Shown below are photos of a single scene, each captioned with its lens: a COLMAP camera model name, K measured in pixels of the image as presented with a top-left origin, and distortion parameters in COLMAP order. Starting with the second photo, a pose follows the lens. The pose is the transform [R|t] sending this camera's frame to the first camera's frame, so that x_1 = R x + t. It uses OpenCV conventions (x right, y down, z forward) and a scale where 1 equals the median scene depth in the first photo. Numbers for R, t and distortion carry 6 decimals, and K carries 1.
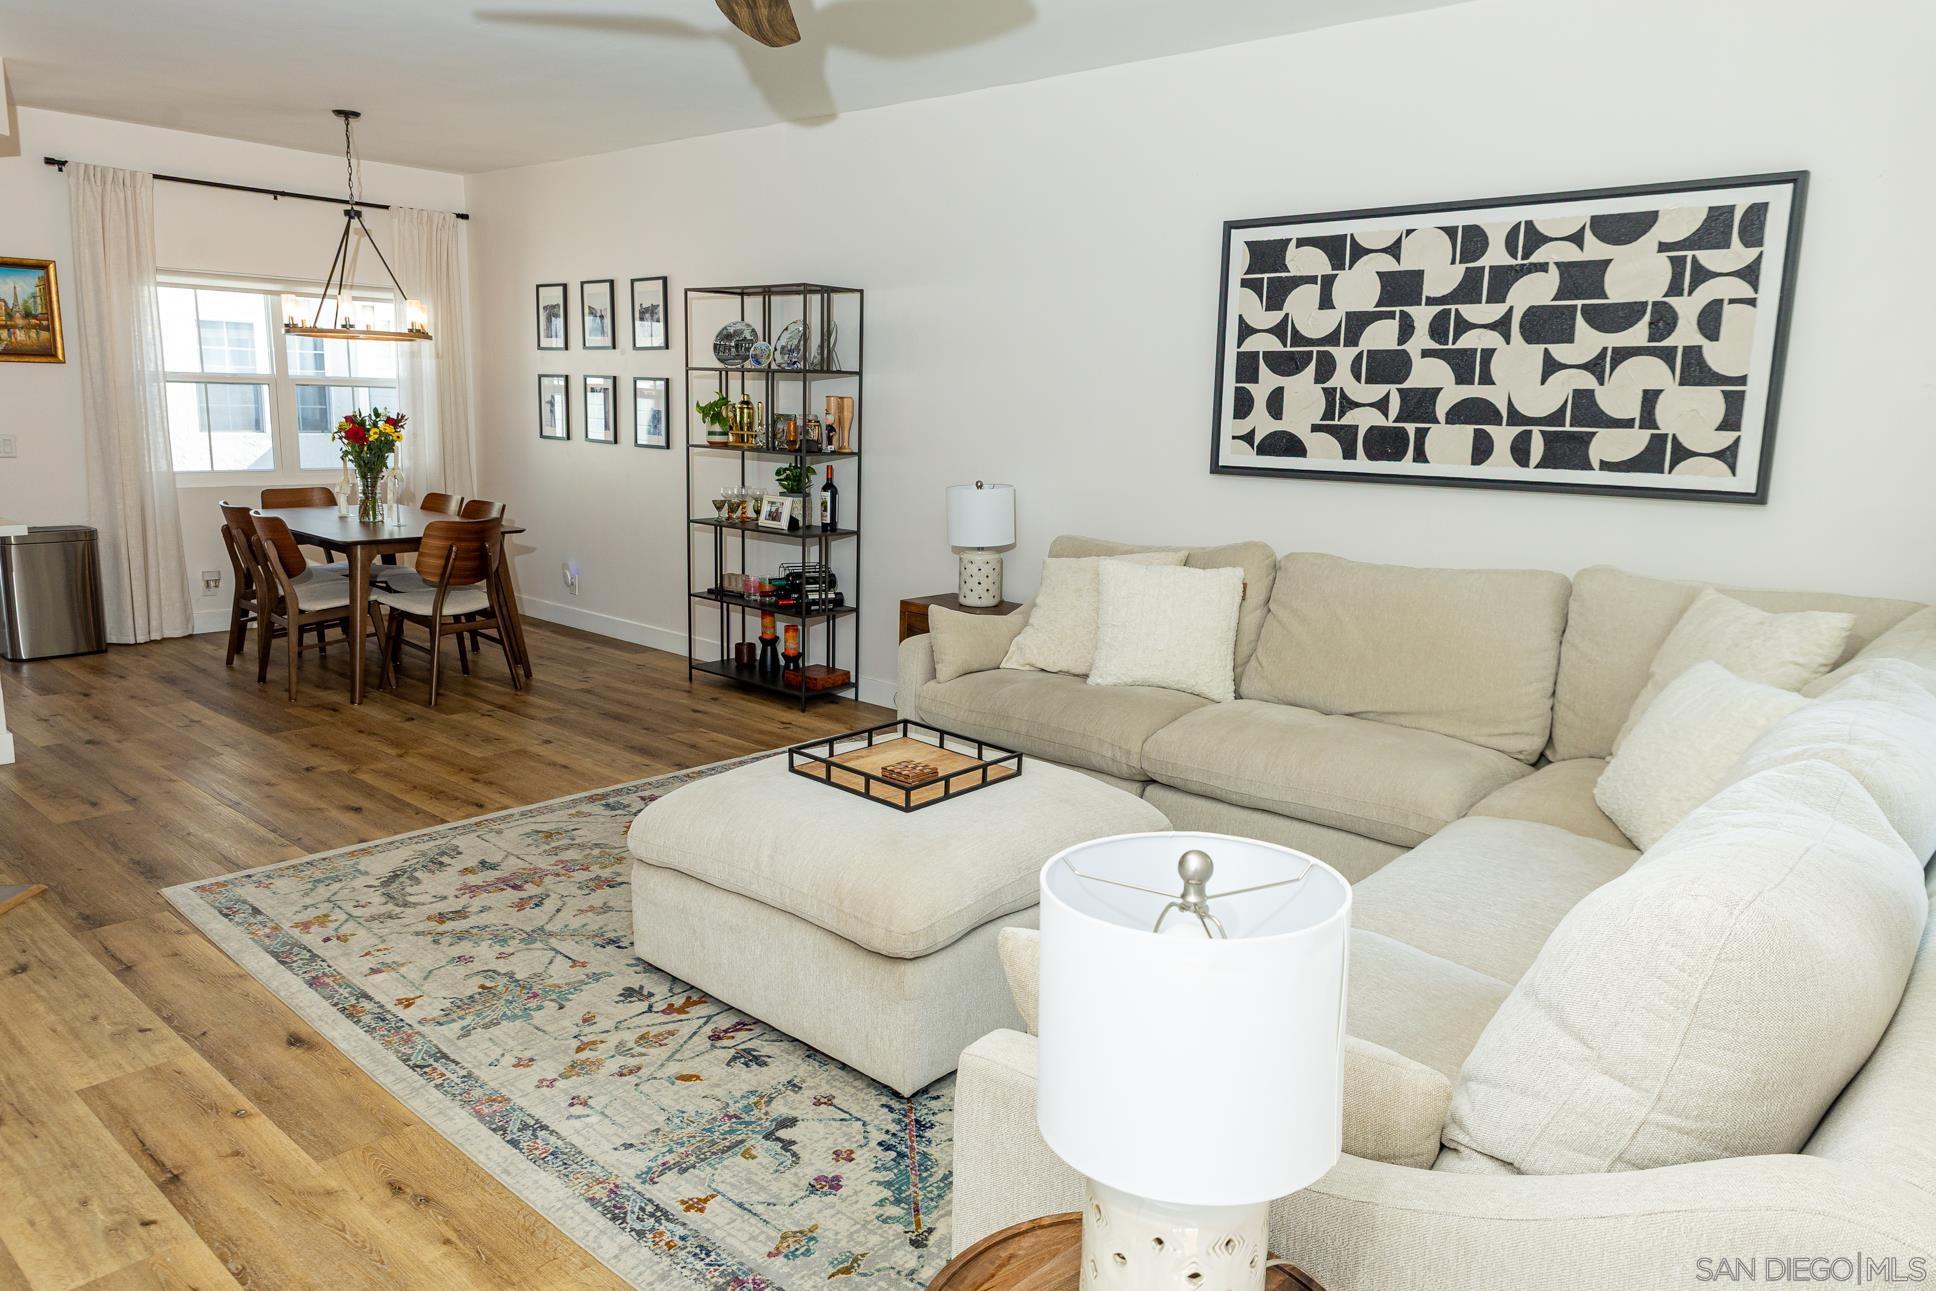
lens RADIAL K [[1285.4, 0, 981.2], [0, 1285.4, 631.0], [0, 0, 1]] dist [0.000676, -0.005422]
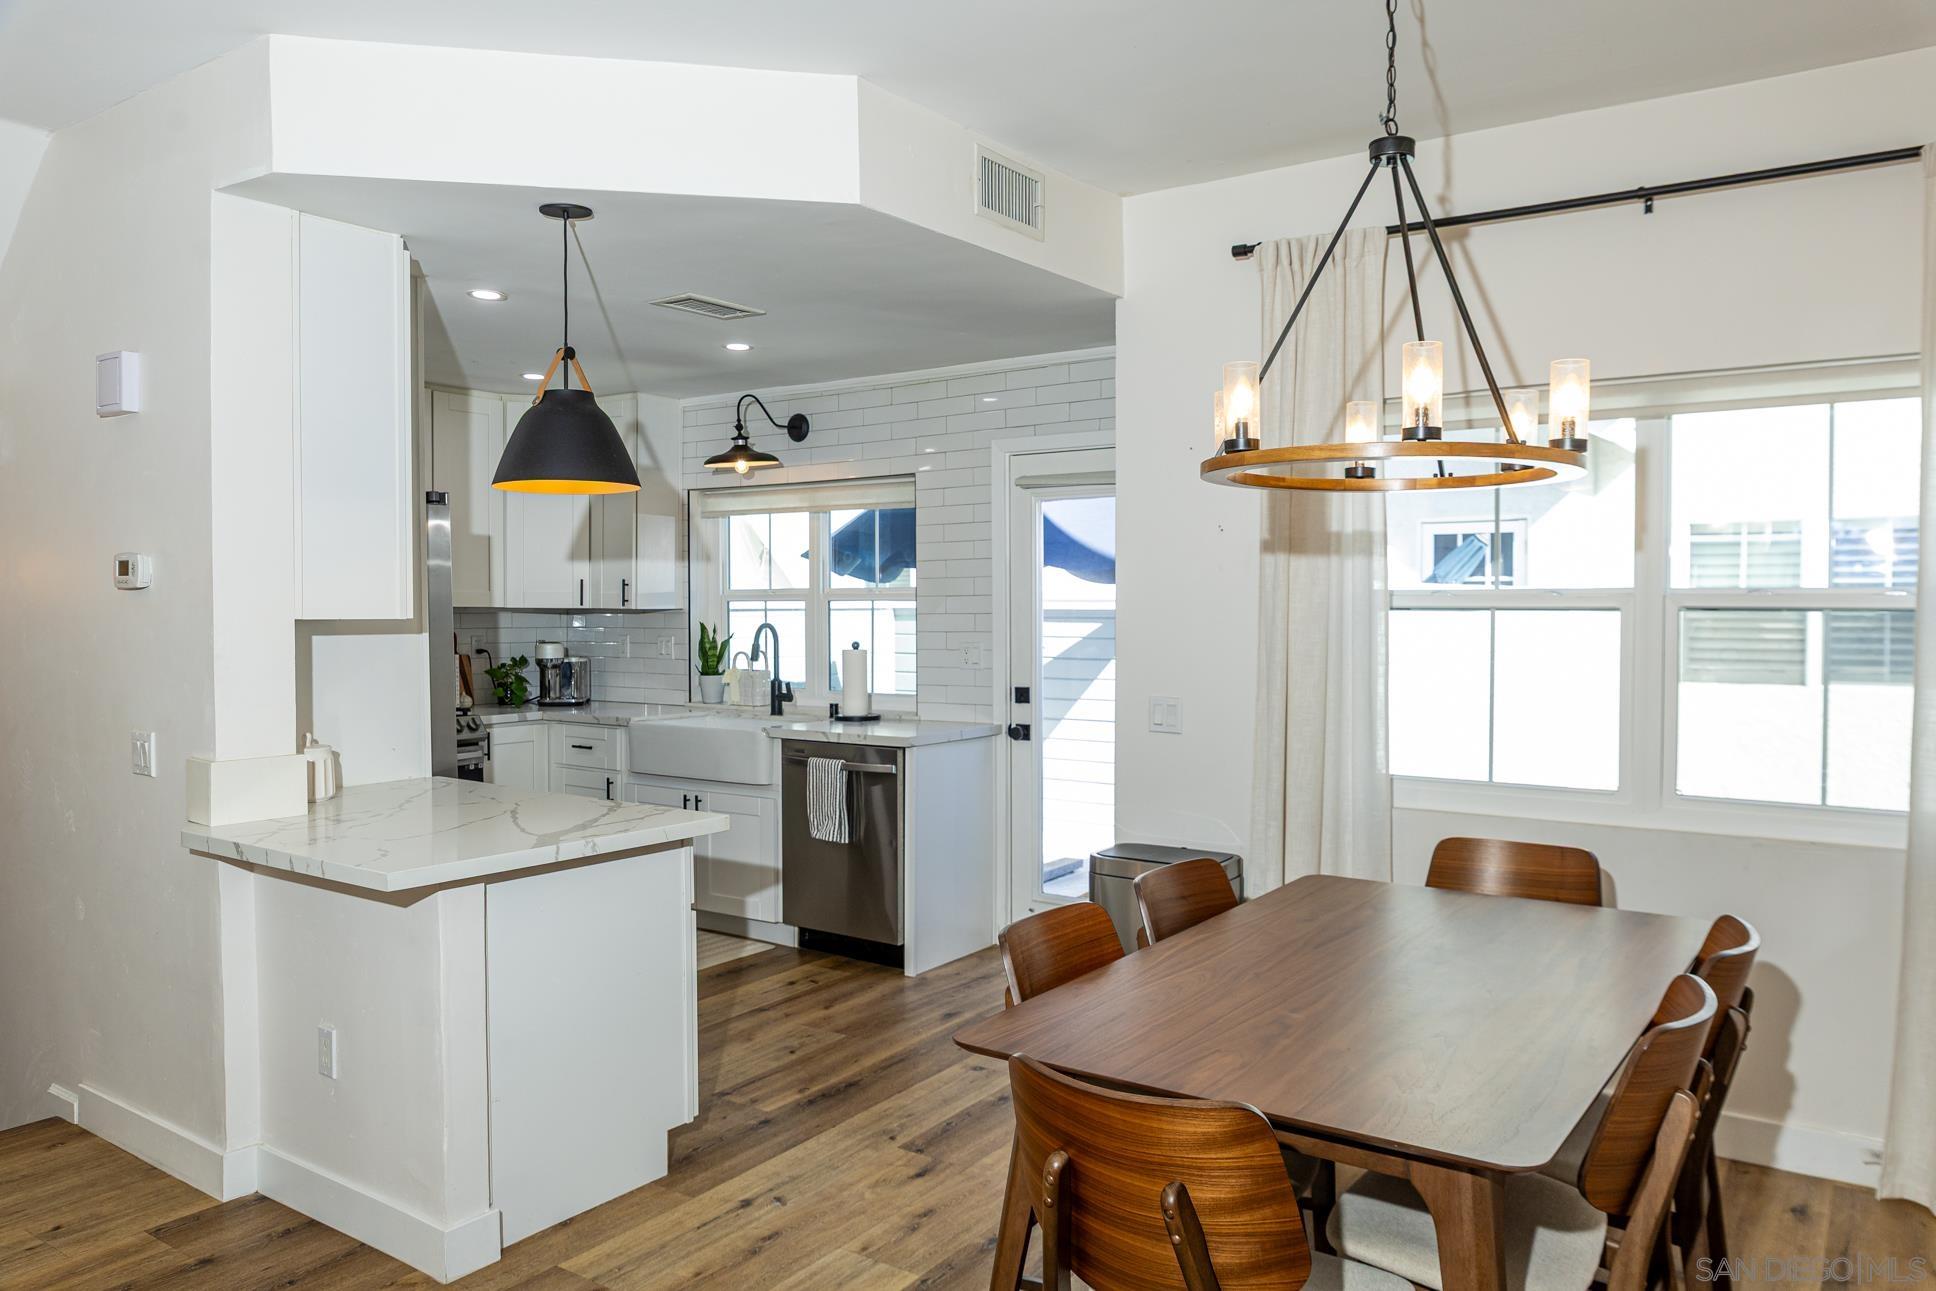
lens RADIAL K [[1347.8, 0, 978.8], [0, 1347.8, 637.2], [0, 0, 1]] dist [-0.023233, 0.015807]
pose [[0.104899, 0.001546, -0.994482, -0.177477], [-0.168922, 0.985495, -0.016286, -0.246260], [0.980031, 0.169698, 0.103638, 1.327115]]
